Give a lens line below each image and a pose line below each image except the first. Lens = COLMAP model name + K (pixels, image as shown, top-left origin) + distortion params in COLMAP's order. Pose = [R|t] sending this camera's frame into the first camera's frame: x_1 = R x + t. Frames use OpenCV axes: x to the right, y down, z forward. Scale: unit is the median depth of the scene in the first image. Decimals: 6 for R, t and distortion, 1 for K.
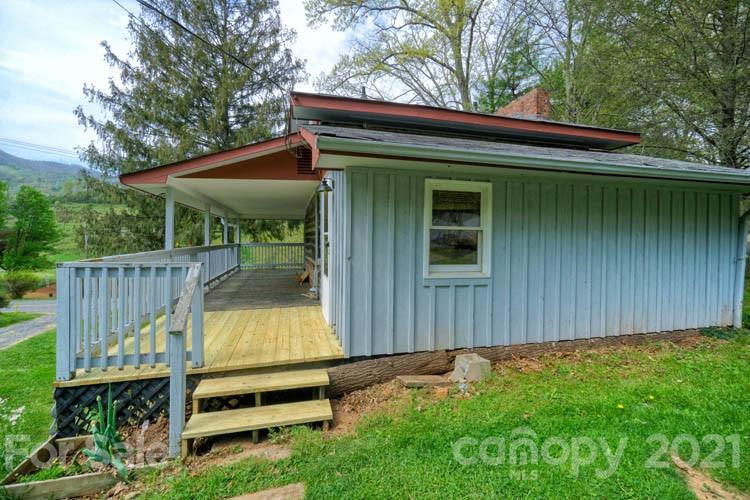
lens RADIAL K [[321.3, 0, 375.3], [0, 321.3, 243.3], [0, 0, 1]] dist [-0.009481, 0.001413]
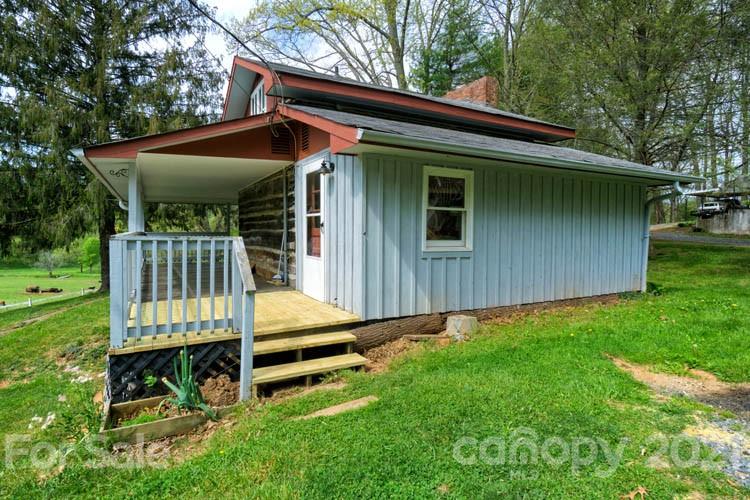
lens RADIAL K [[397.8, 0, 372.7], [0, 397.8, 249.8], [0, 0, 1]] dist [-0.002259, -0.001080]
pose [[0.971020, -0.014177, 0.238576, -0.347390], [0.007163, 0.999517, 0.030241, 0.053889], [-0.238889, -0.027656, 0.970653, -0.335472]]
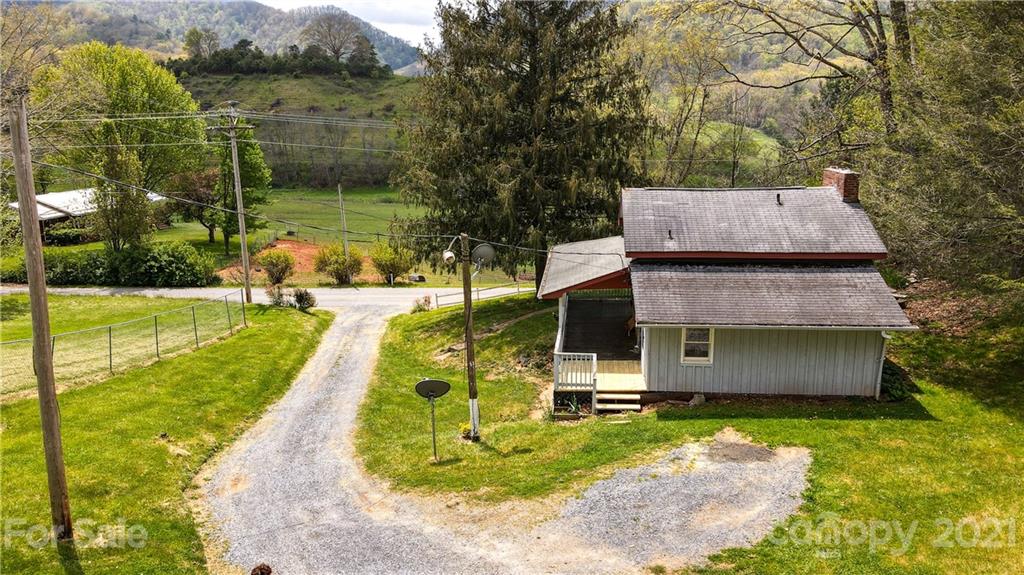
lens RADIAL K [[739.2, 0, 513.5], [0, 739.2, 285.4], [0, 0, 1]] dist [0.008156, 0.007964]
pose [[0.932676, 0.044182, -0.357999, 0.891116], [0.027944, 0.980638, 0.193826, -1.483674], [0.359631, -0.190781, 0.913383, -4.165997]]
